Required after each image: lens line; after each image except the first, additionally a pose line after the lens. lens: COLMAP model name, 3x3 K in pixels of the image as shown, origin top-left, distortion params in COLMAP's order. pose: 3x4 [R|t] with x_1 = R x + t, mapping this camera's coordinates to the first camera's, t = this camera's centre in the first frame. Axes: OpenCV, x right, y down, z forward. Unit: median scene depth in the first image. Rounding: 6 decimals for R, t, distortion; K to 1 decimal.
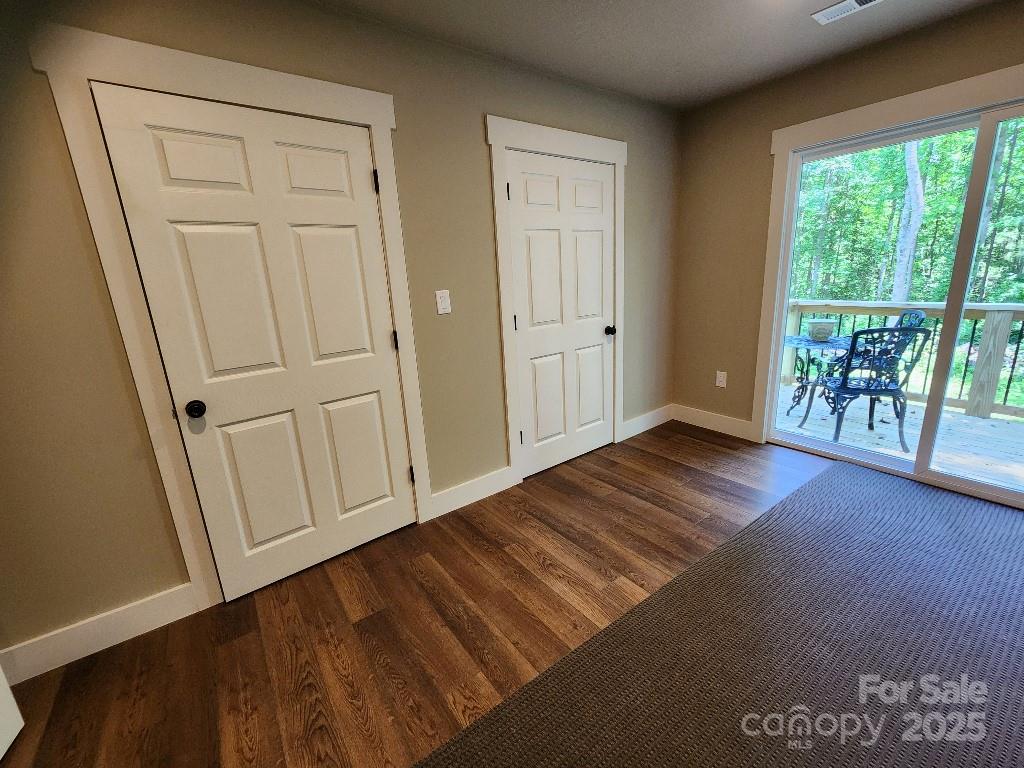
lens RADIAL K [[417.0, 0, 513.0], [0, 417.0, 380.3], [0, 0, 1]] dist [0.000704, -0.000075]
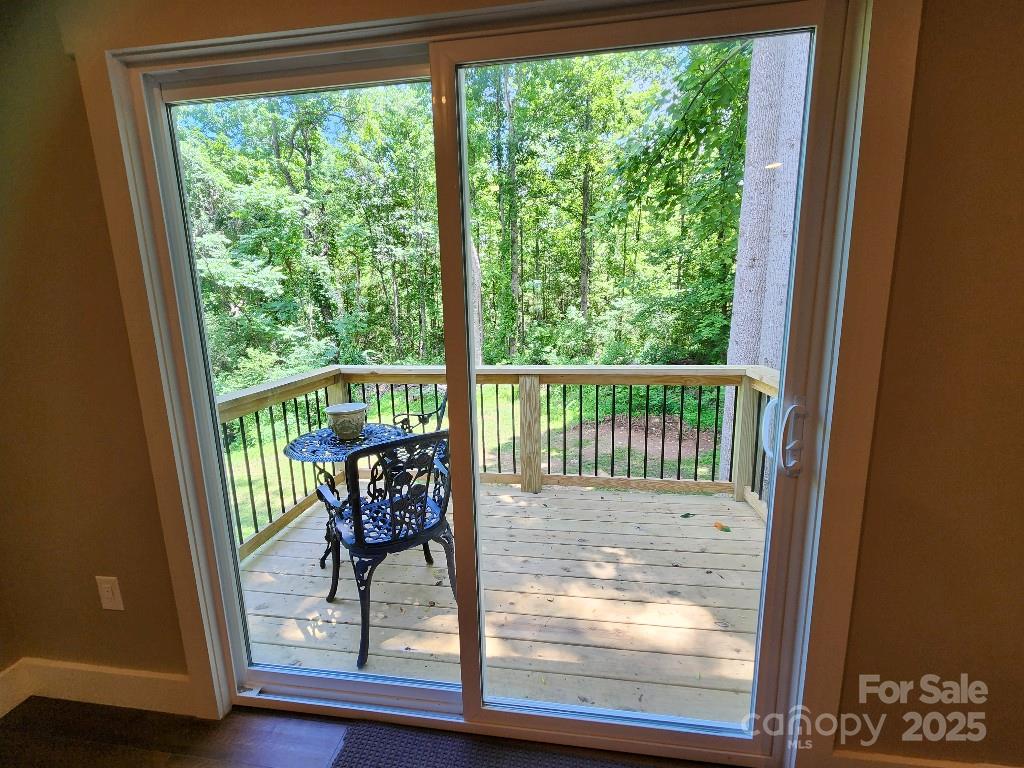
lens RADIAL K [[417.0, 0, 513.0], [0, 417.0, 380.3], [0, 0, 1]] dist [0.000704, -0.000075]
pose [[0.693105, -0.095615, 0.714467, 0.645944], [0.164697, 0.985952, -0.027826, -0.173539], [-0.701769, 0.136957, 0.699116, 0.509750]]
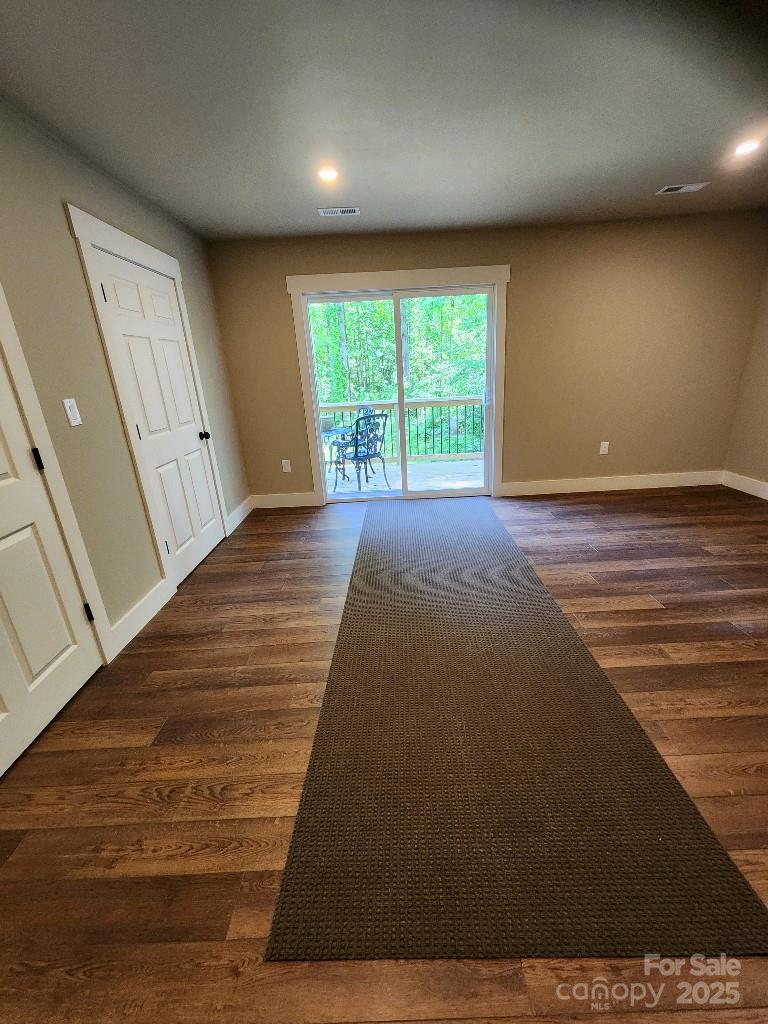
lens RADIAL K [[417.0, 0, 384.0], [0, 417.0, 512.0], [0, 0, 1]] dist [0.000704, -0.000075]
pose [[0.598056, -0.241176, 0.764306, -0.432859], [0.218364, 0.966603, 0.134144, 0.036112], [-0.771133, 0.086671, 0.630747, -0.041044]]
